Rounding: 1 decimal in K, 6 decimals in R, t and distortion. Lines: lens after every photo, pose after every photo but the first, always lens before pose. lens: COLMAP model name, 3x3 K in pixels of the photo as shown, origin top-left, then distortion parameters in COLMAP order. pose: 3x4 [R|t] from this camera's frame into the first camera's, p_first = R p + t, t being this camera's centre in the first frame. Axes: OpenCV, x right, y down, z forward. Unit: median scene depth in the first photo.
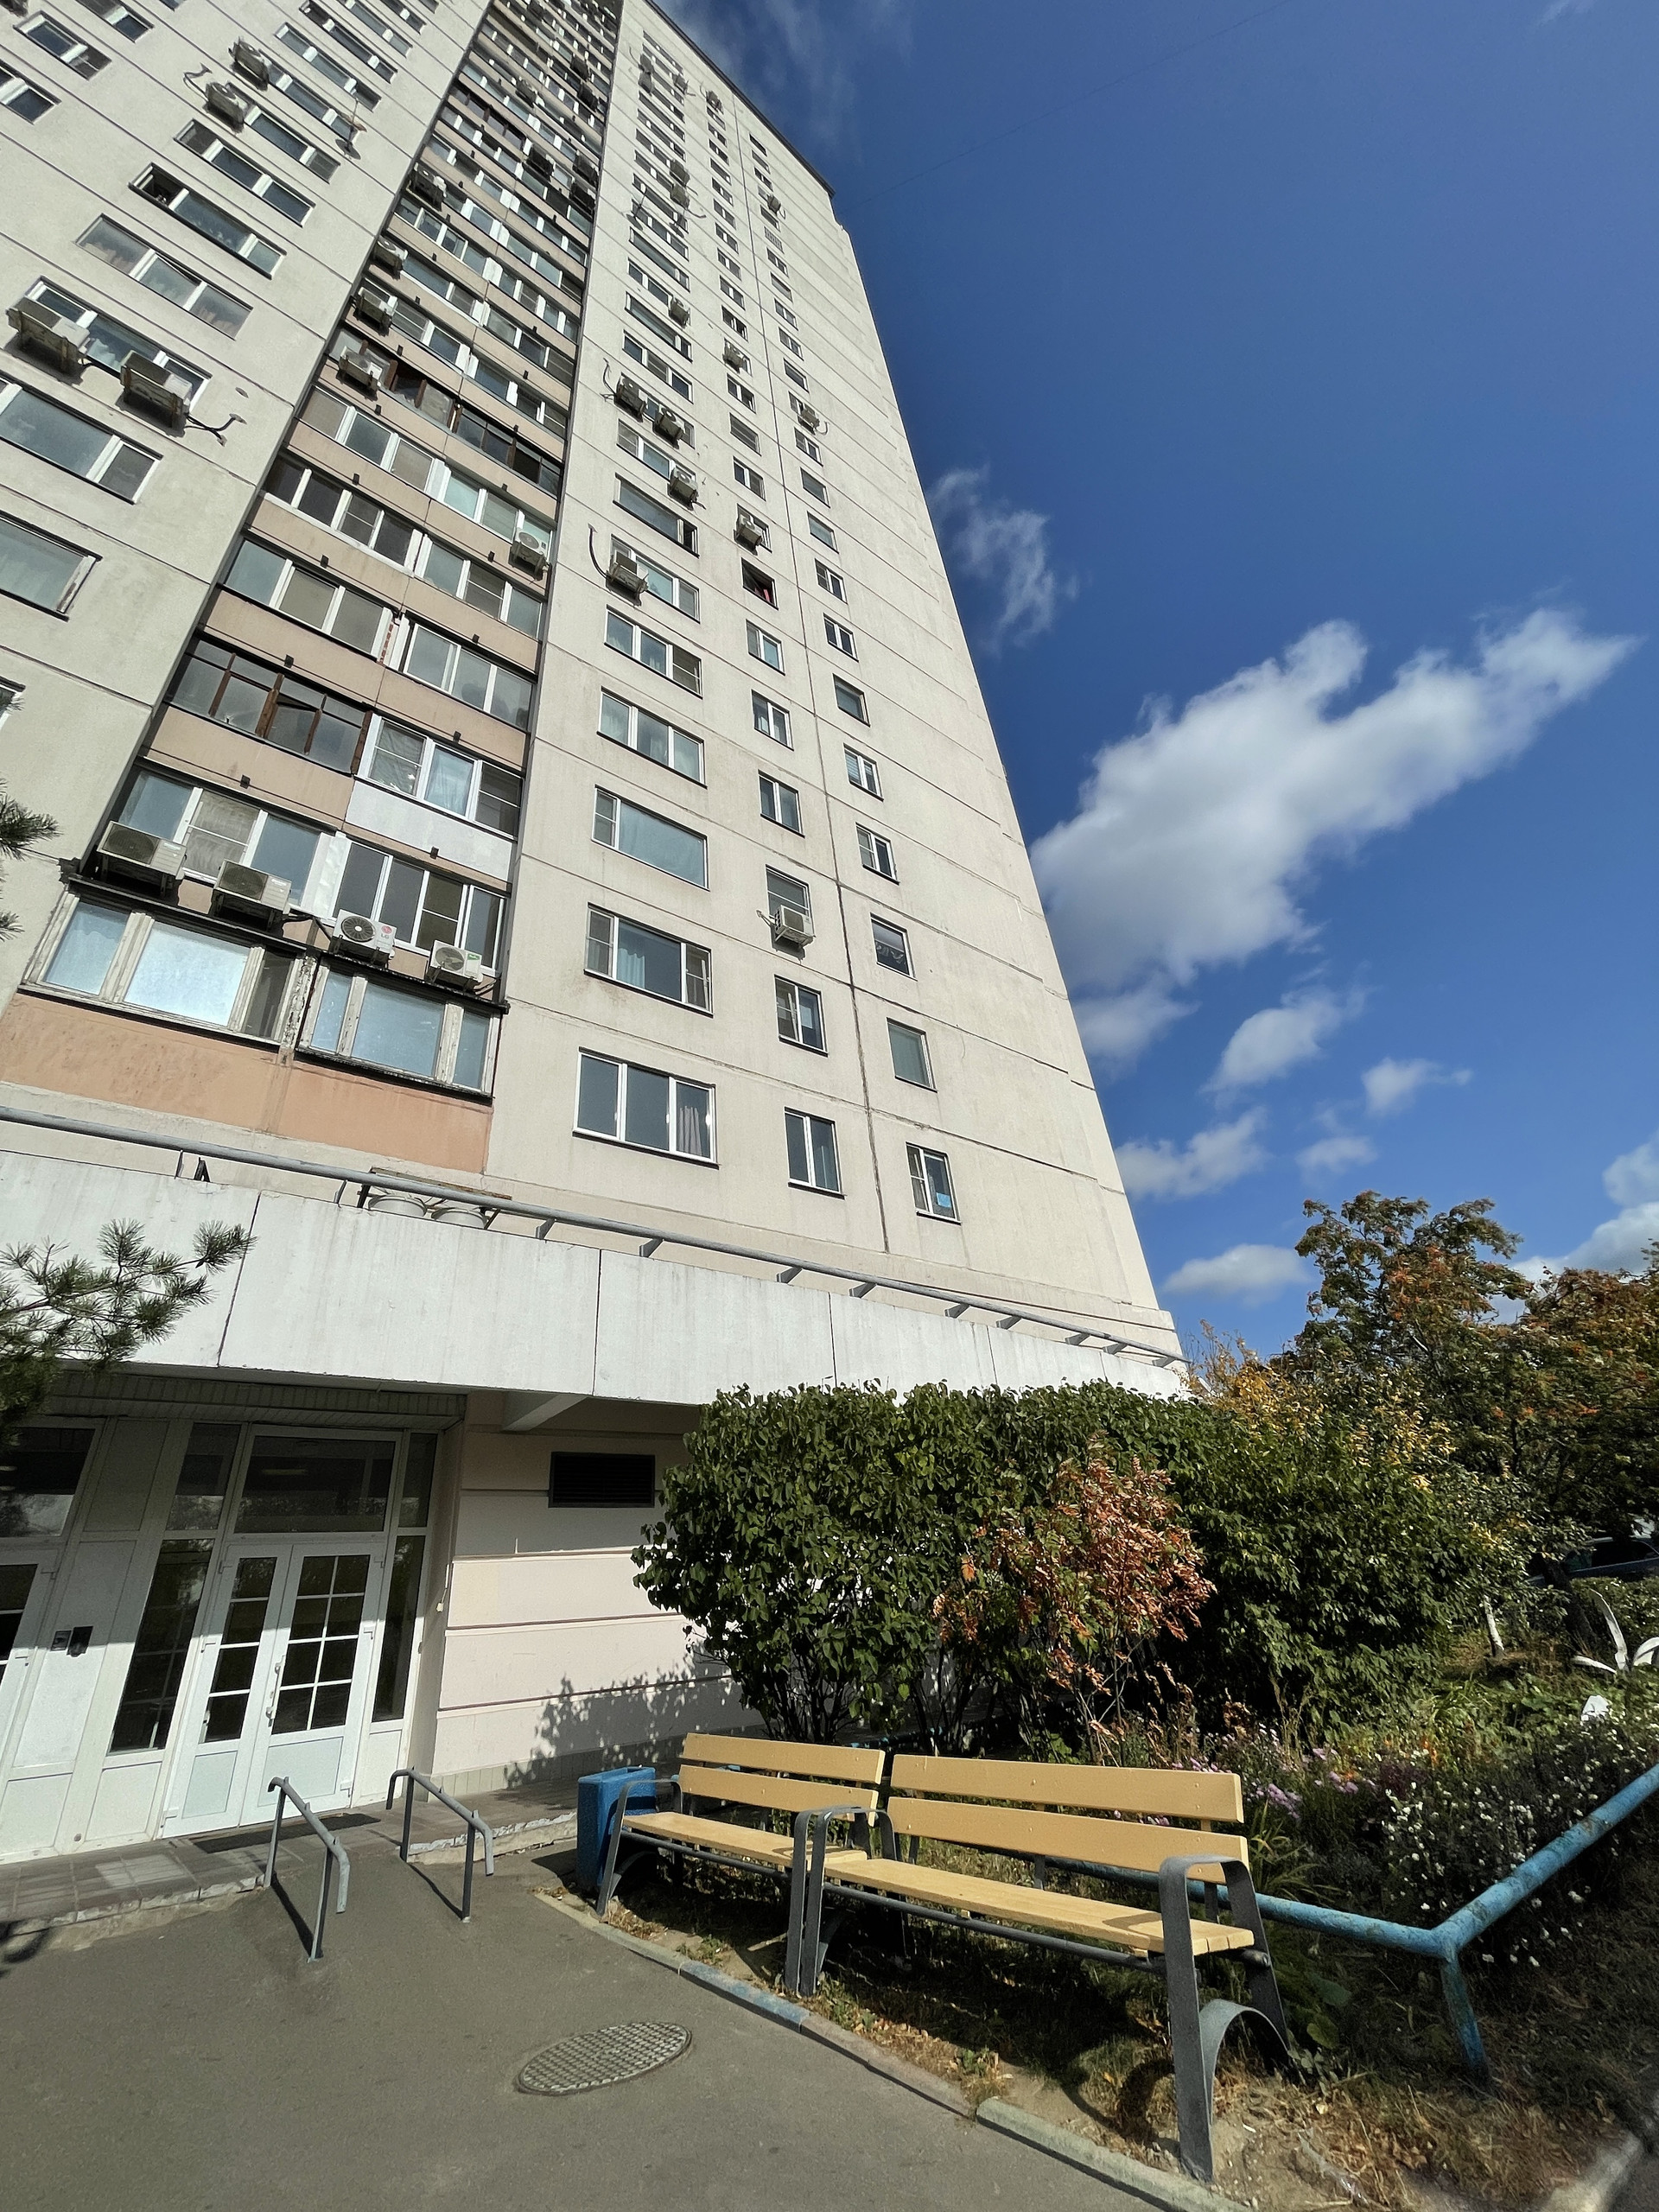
lens RADIAL K [[897.8, 0, 829.5], [0, 897.8, 1106.0], [0, 0, 1]] dist [0.000021, -0.000388]
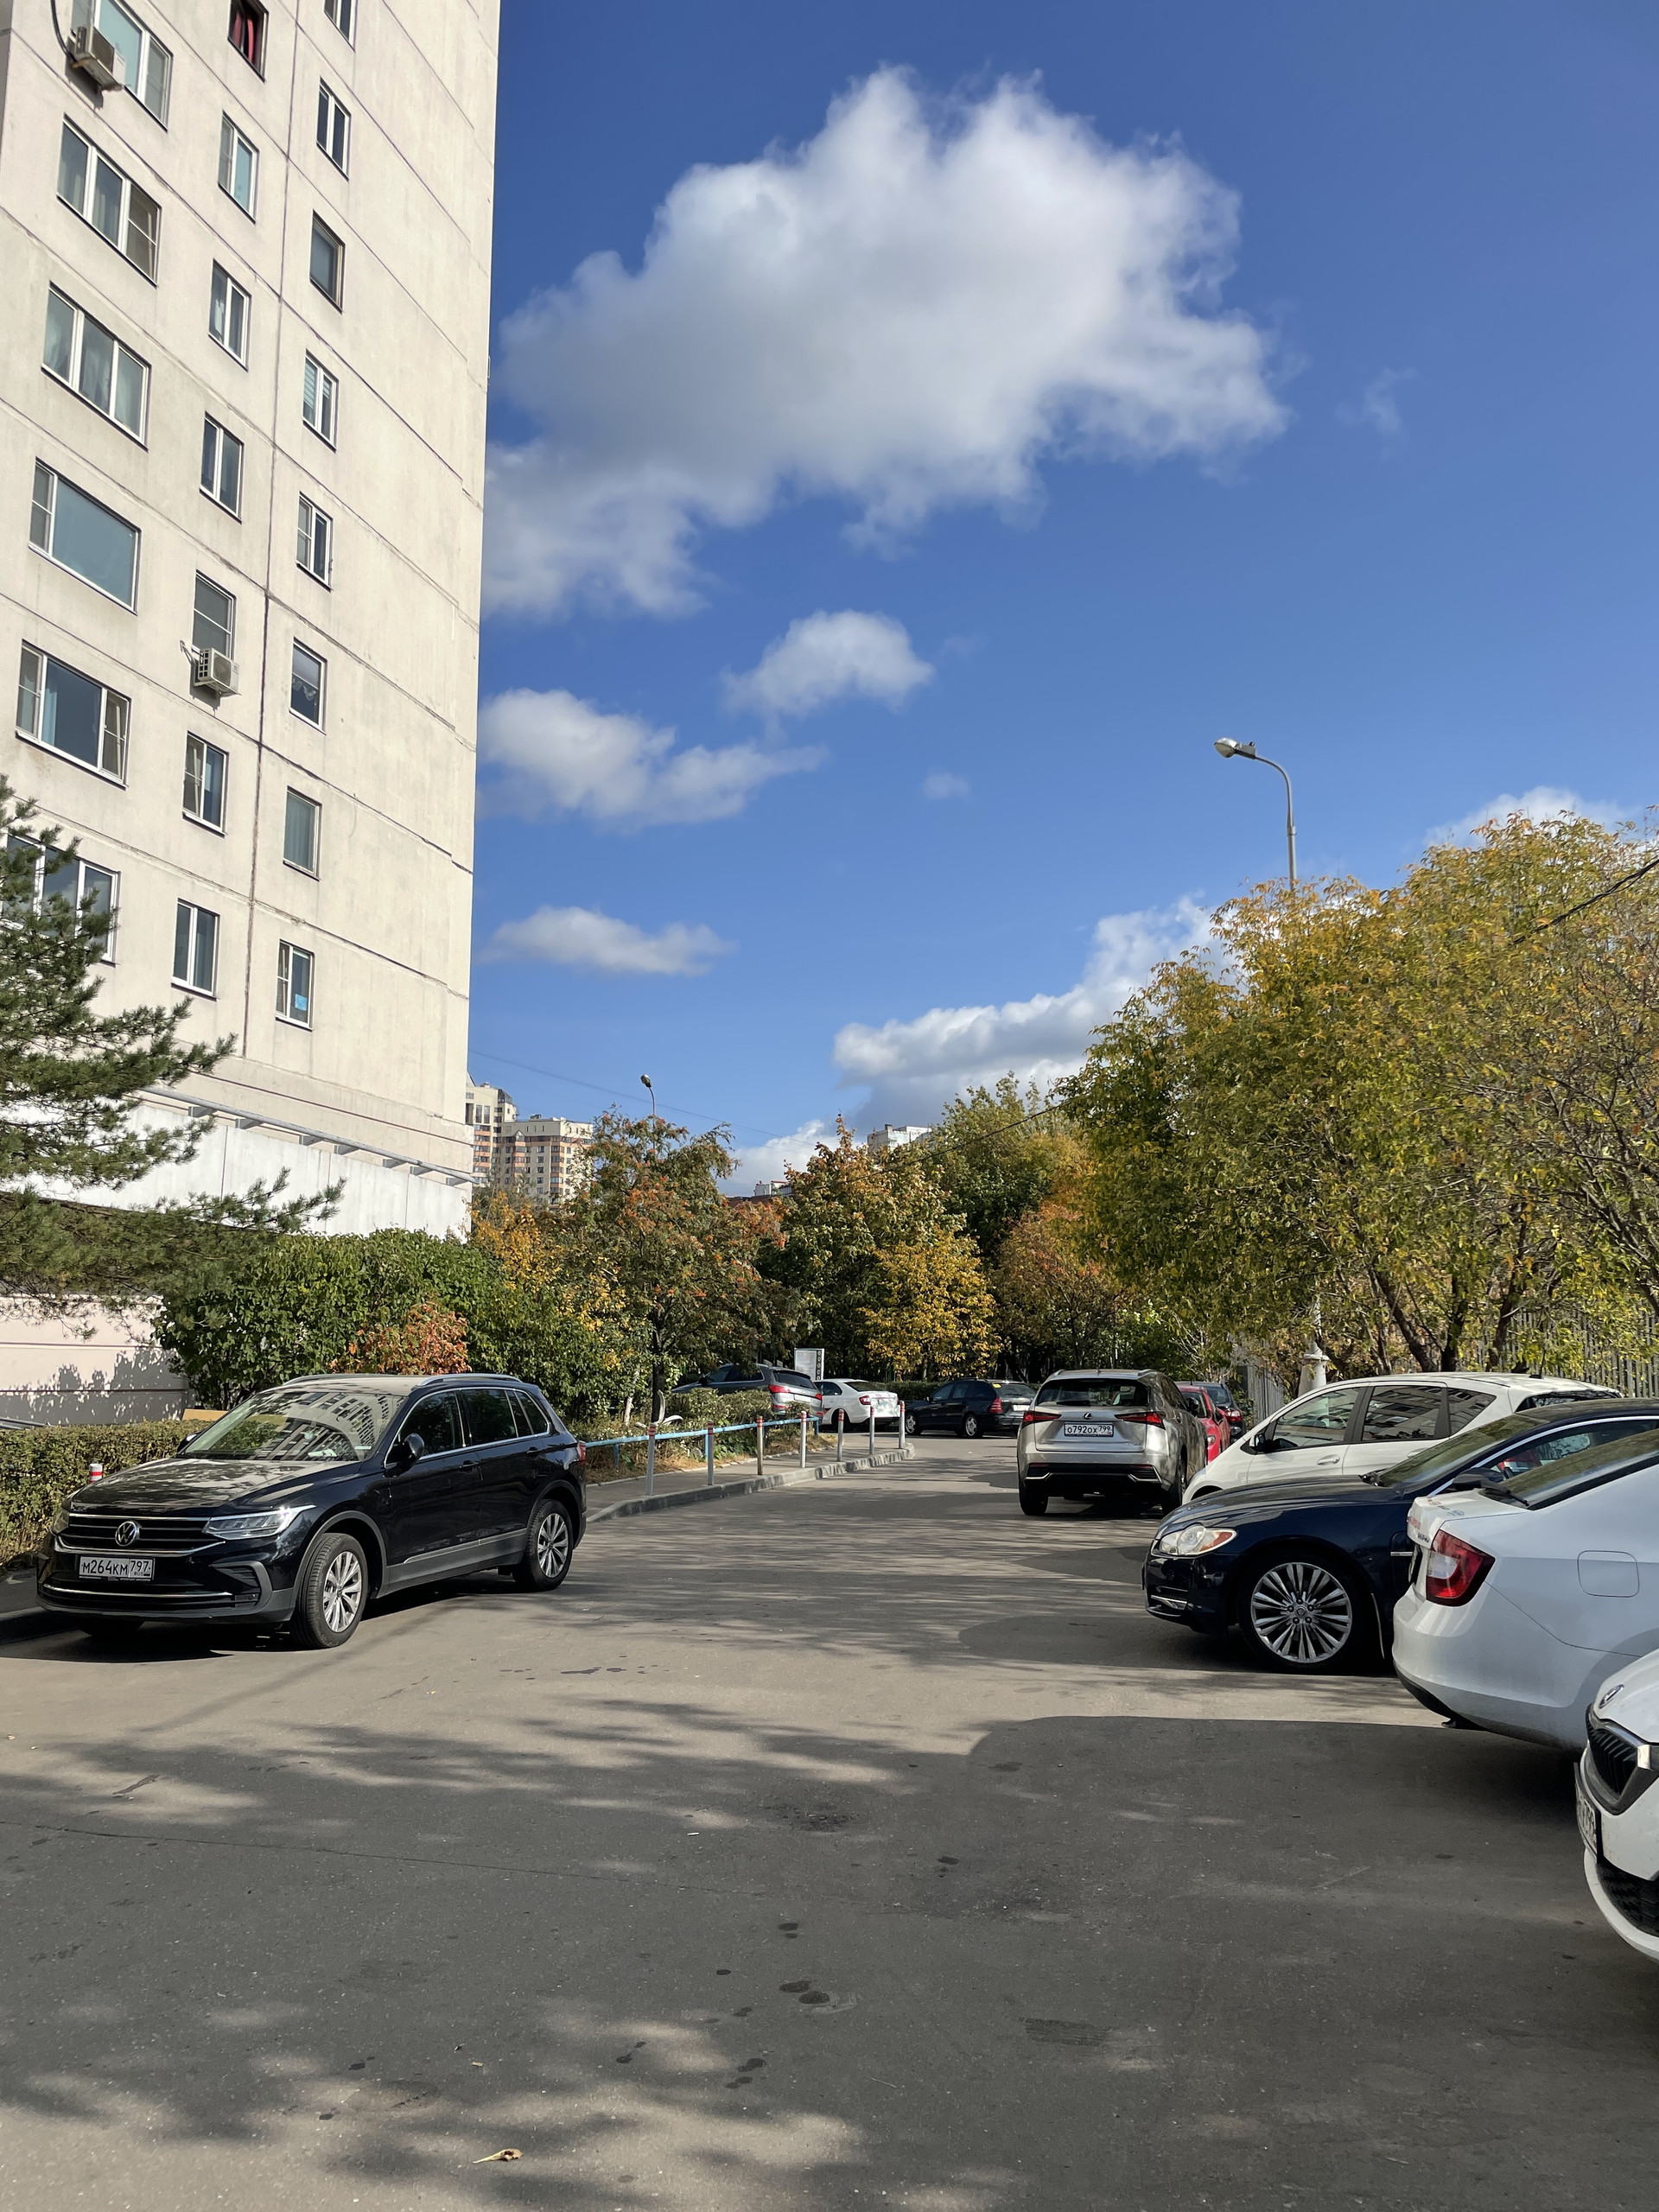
lens RADIAL K [[1662.6, 0, 829.5], [0, 1662.6, 1106.0], [0, 0, 1]] dist [-0.000224, -0.008123]
pose [[0.808925, 0.183766, 0.558454, -0.393552], [-0.360013, 0.905801, 0.223418, -0.400120], [-0.464791, -0.381779, 0.798883, -0.760985]]
